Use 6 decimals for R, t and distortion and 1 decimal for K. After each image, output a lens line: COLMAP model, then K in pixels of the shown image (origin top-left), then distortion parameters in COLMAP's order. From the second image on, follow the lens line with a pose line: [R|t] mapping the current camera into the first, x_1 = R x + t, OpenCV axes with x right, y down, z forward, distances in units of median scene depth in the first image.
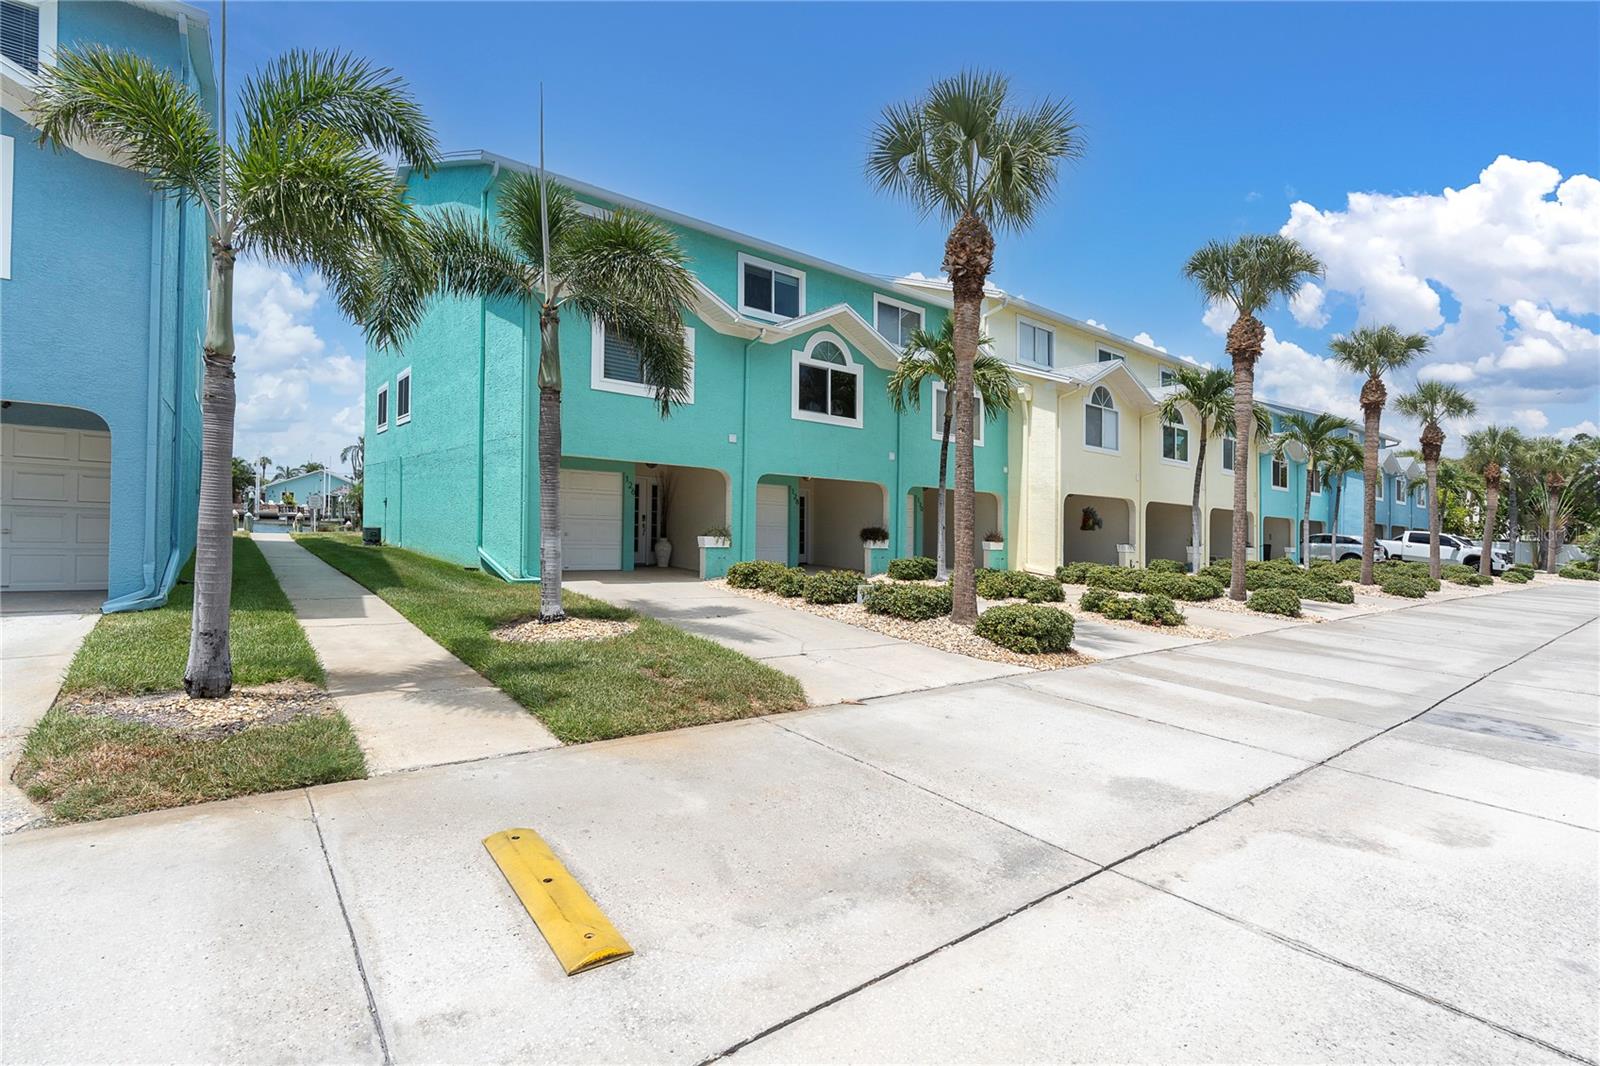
lens RADIAL K [[746.7, 0, 809.3], [0, 746.7, 523.5], [0, 0, 1]] dist [-0.010121, 0.004701]
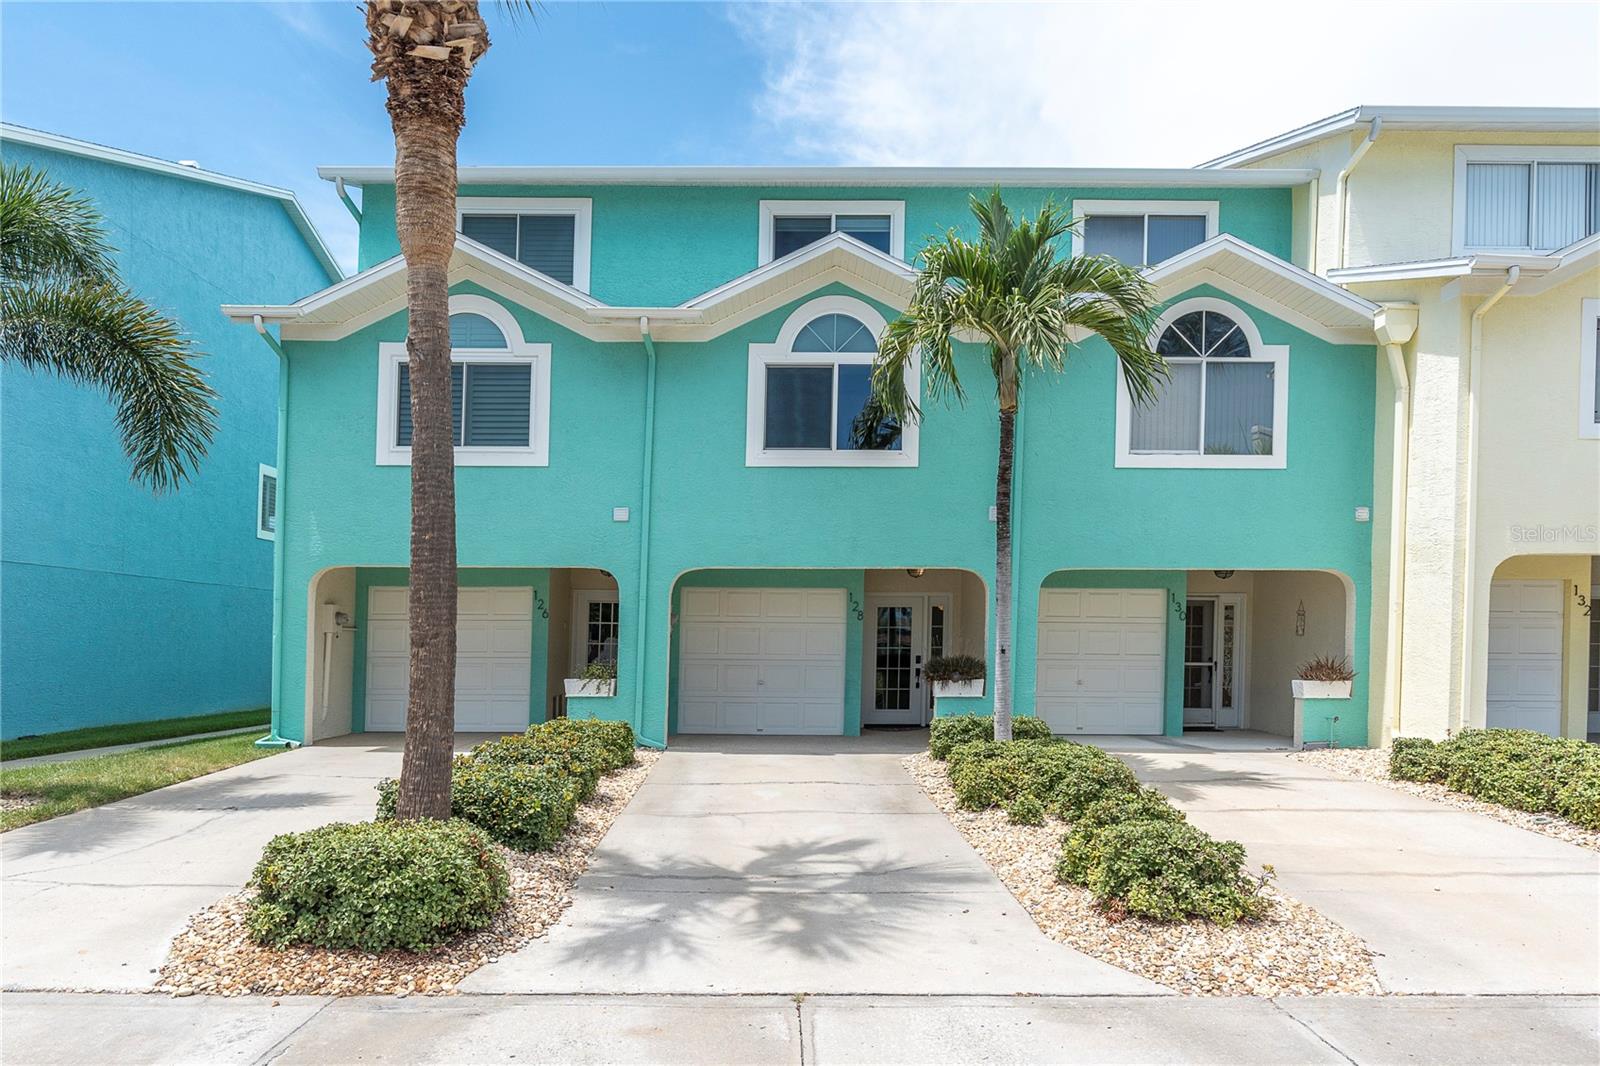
lens RADIAL K [[1053.7, 0, 799.0], [0, 1053.7, 649.3], [0, 0, 1]] dist [-0.003805, 0.004329]
pose [[0.777382, -0.036514, -0.627968, 0.477940], [0.026597, 0.999329, -0.025183, 0.016534], [0.628466, 0.002875, 0.777832, 0.394648]]
